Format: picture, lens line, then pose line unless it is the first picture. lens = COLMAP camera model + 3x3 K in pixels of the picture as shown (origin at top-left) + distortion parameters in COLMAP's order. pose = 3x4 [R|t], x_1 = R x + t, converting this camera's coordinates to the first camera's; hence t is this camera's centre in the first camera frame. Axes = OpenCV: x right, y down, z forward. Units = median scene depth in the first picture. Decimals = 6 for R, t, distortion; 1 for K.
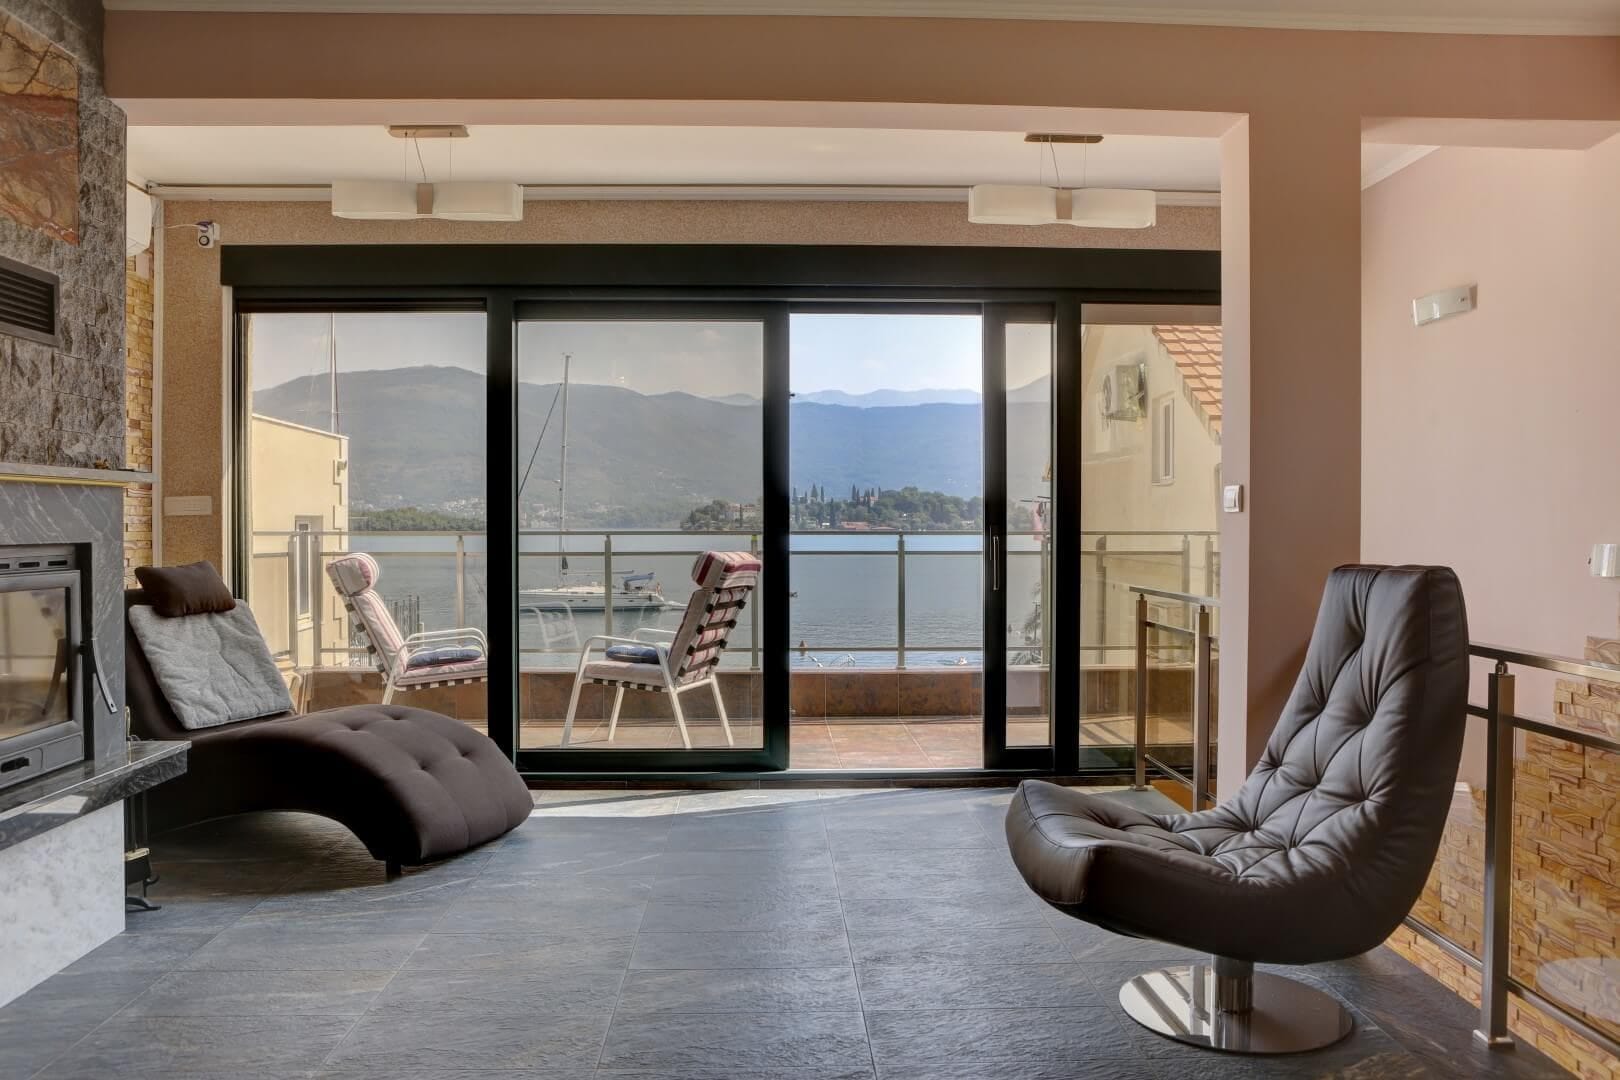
lens RADIAL K [[1239.3, 0, 810.0], [0, 1239.3, 540.0], [0, 0, 1]] dist [-0.008205, 0.004184]
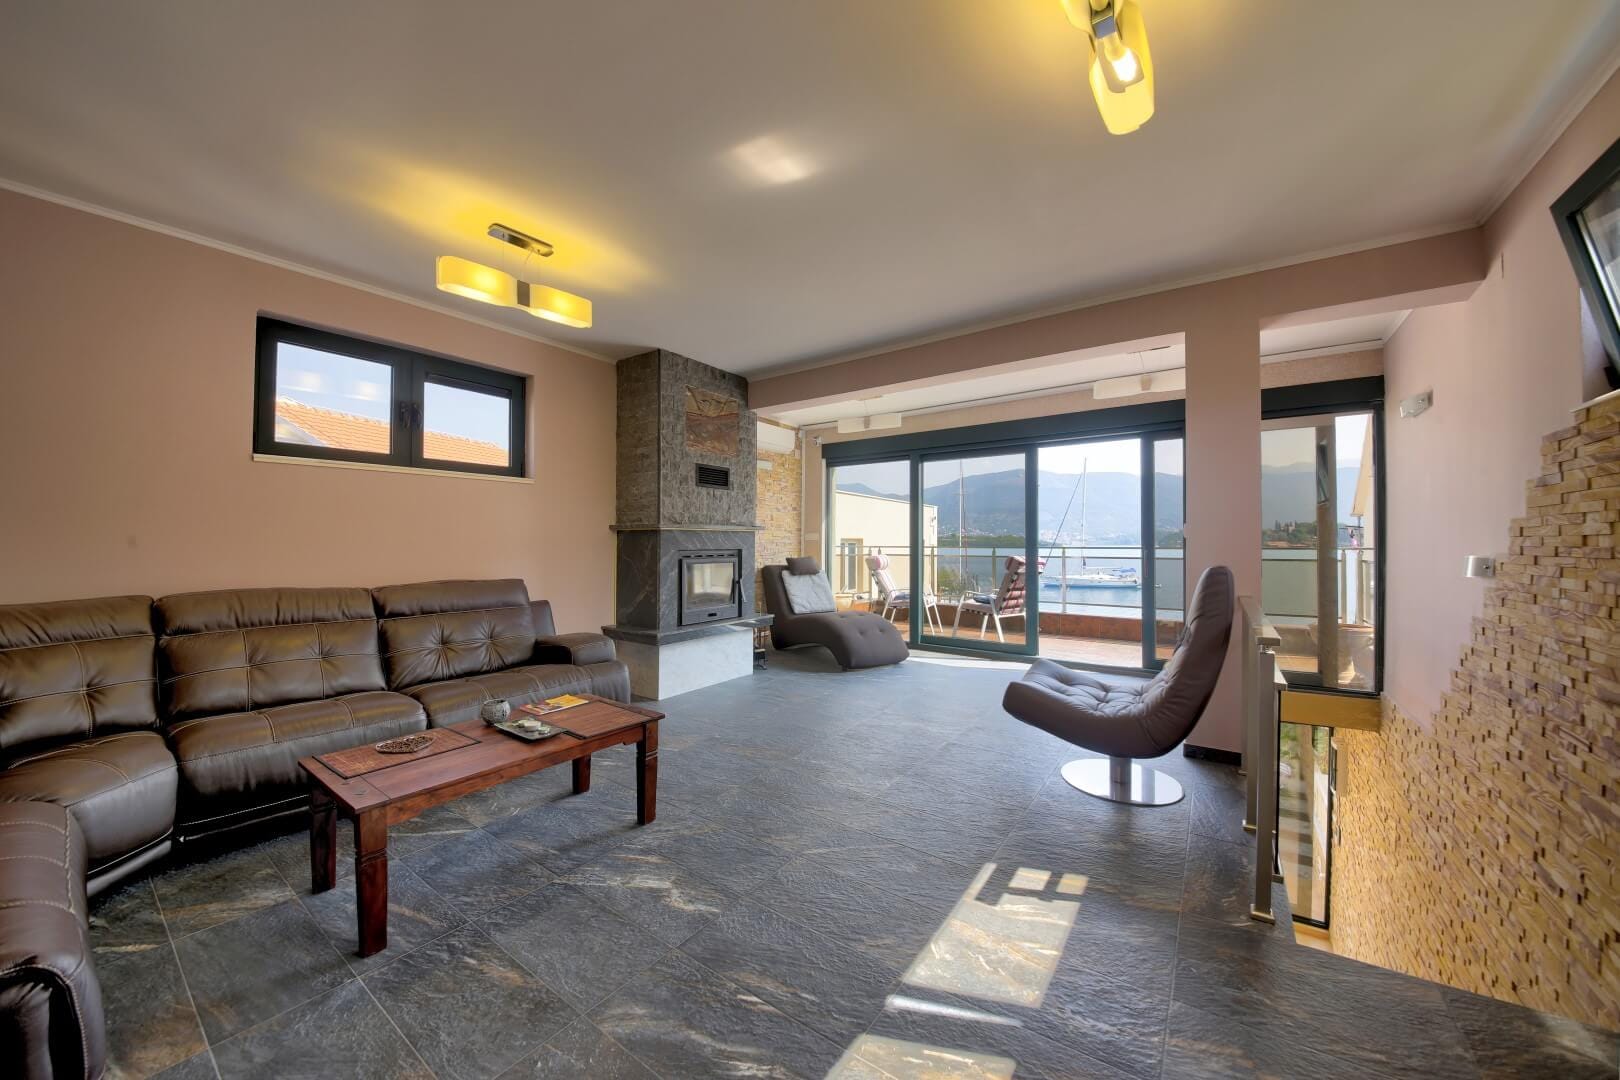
lens RADIAL K [[573.5, 0, 810.0], [0, 573.5, 540.0], [0, 0, 1]] dist [-0.012744, -0.000074]
pose [[0.787881, -0.003335, -0.615819, 0.310540], [-0.007784, 0.999852, -0.015374, -0.000102], [0.615779, 0.016906, 0.787738, -0.041738]]
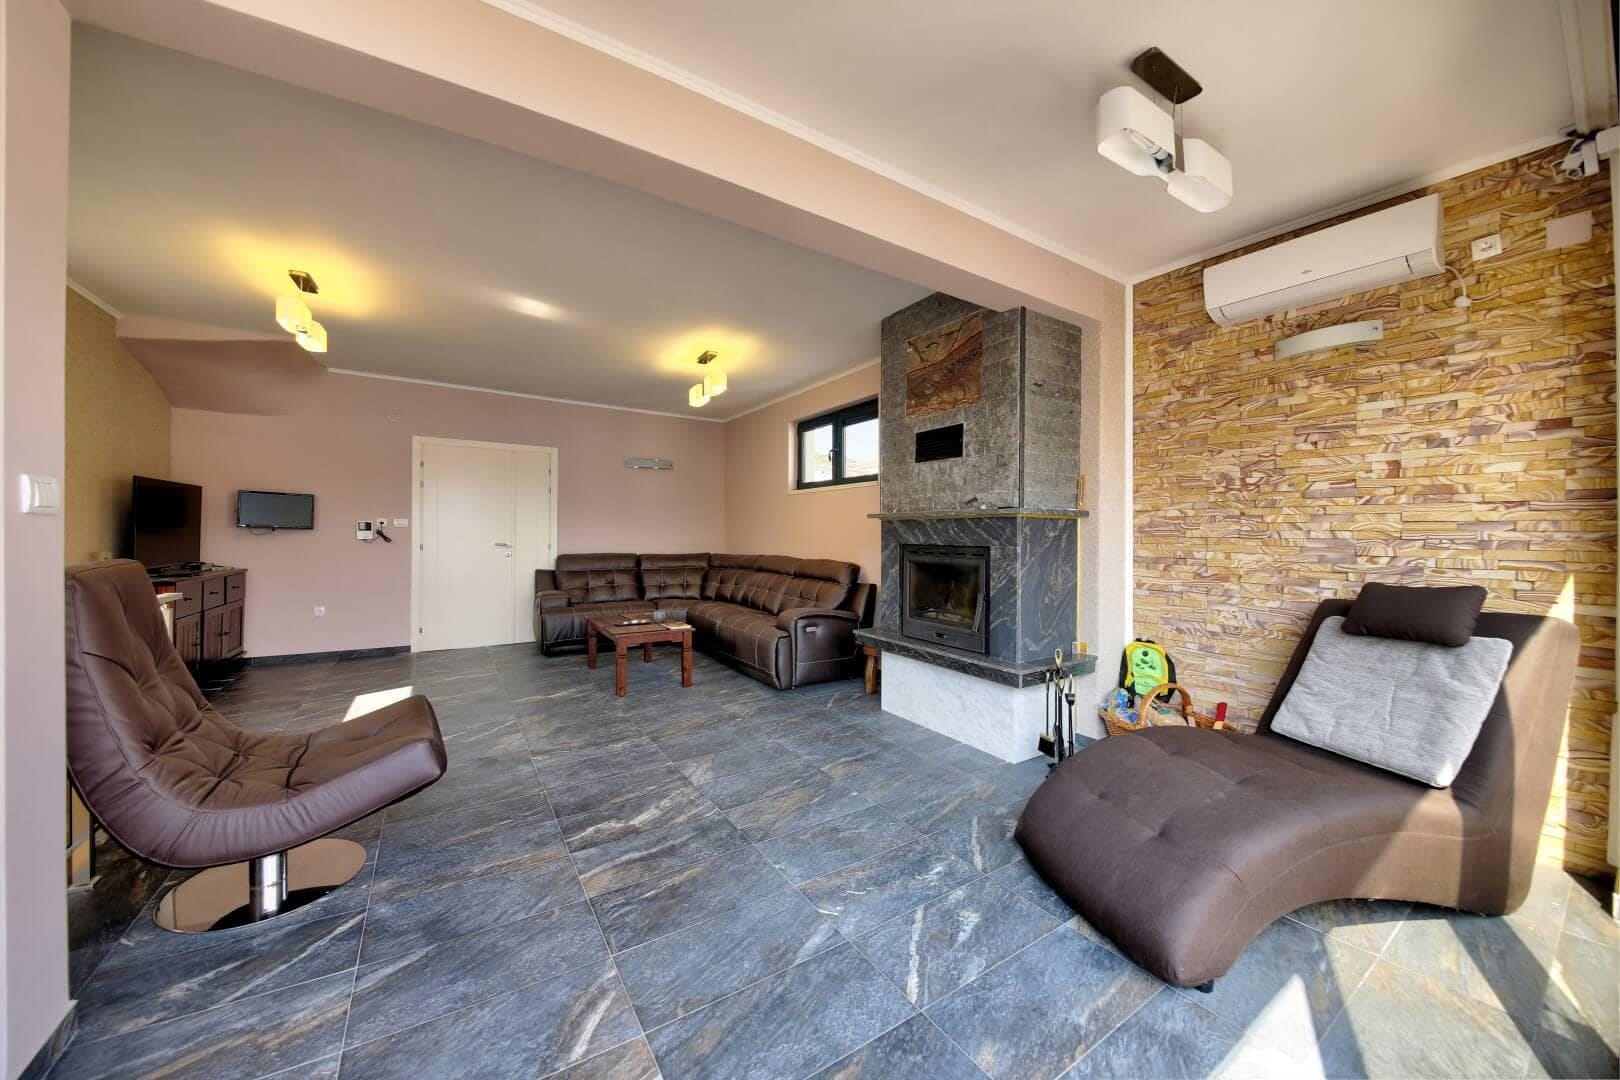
lens RADIAL K [[573.5, 0, 810.0], [0, 573.5, 540.0], [0, 0, 1]] dist [-0.012744, -0.000074]
pose [[-0.867713, -0.015056, -0.496837, 0.078881], [-0.022904, 0.999691, 0.009705, -0.006277], [0.496537, 0.019801, -0.867790, 1.087536]]
